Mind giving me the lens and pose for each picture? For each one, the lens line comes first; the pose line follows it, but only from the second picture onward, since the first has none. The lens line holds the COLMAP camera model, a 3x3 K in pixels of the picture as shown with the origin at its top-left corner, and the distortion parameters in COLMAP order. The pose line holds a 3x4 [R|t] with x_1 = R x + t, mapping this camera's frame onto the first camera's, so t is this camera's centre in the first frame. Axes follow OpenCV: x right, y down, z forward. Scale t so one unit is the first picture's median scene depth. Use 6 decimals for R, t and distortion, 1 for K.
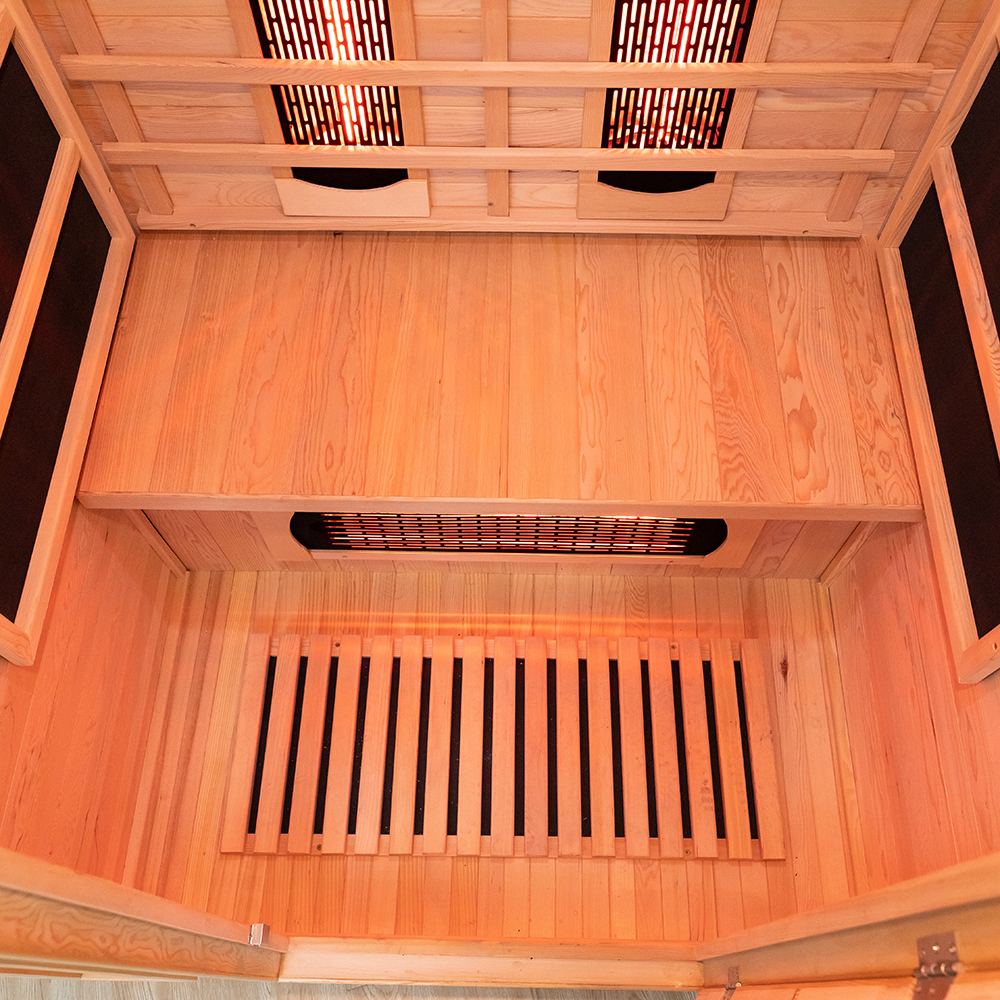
lens RADIAL K [[991.5, 0, 500.0], [0, 991.5, 500.0], [0, 0, 1]] dist [-0.013528, 0.007699]
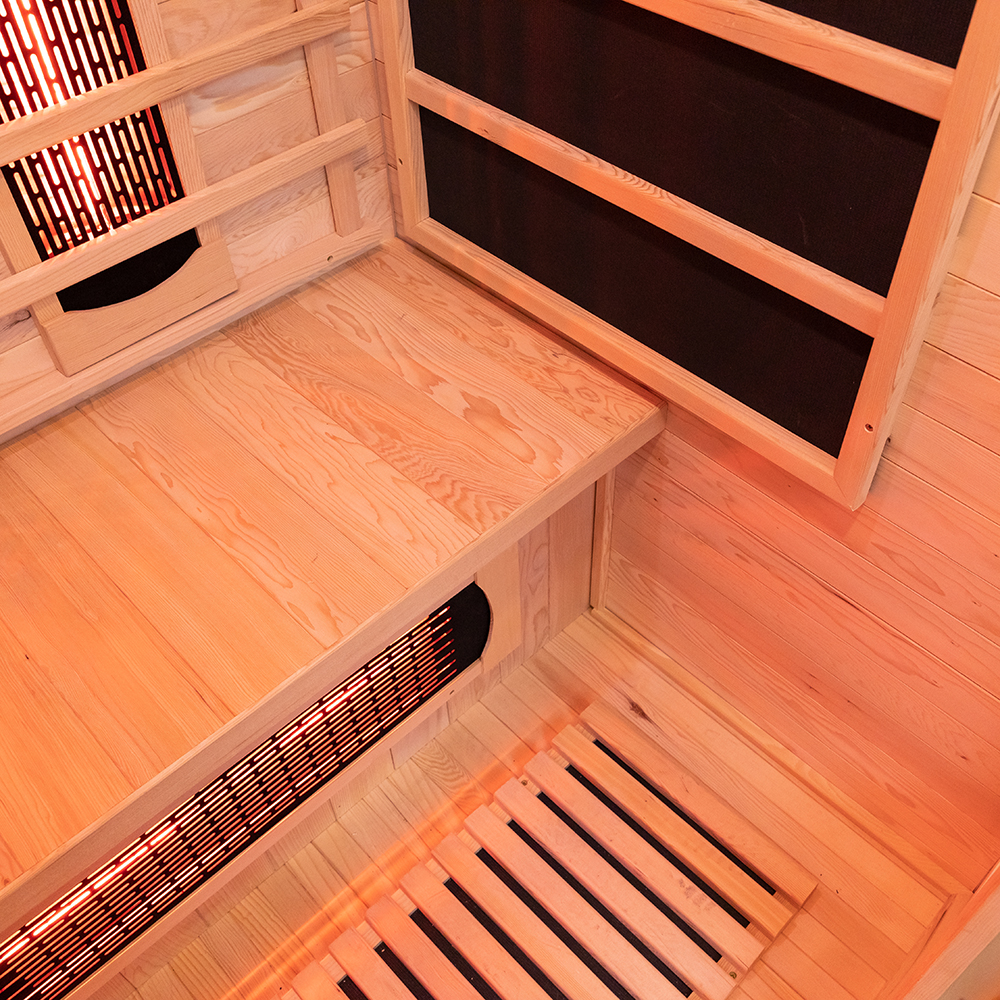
lens RADIAL K [[1020.6, 0, 523.9], [0, 1020.6, 500.0], [0, 0, 1]] dist [-0.002096, 0.005966]
pose [[0.697175, -0.531588, 0.481000, -0.097472], [0.642811, 0.760585, -0.091131, 0.065864], [-0.317397, 0.372726, 0.871972, 0.288580]]
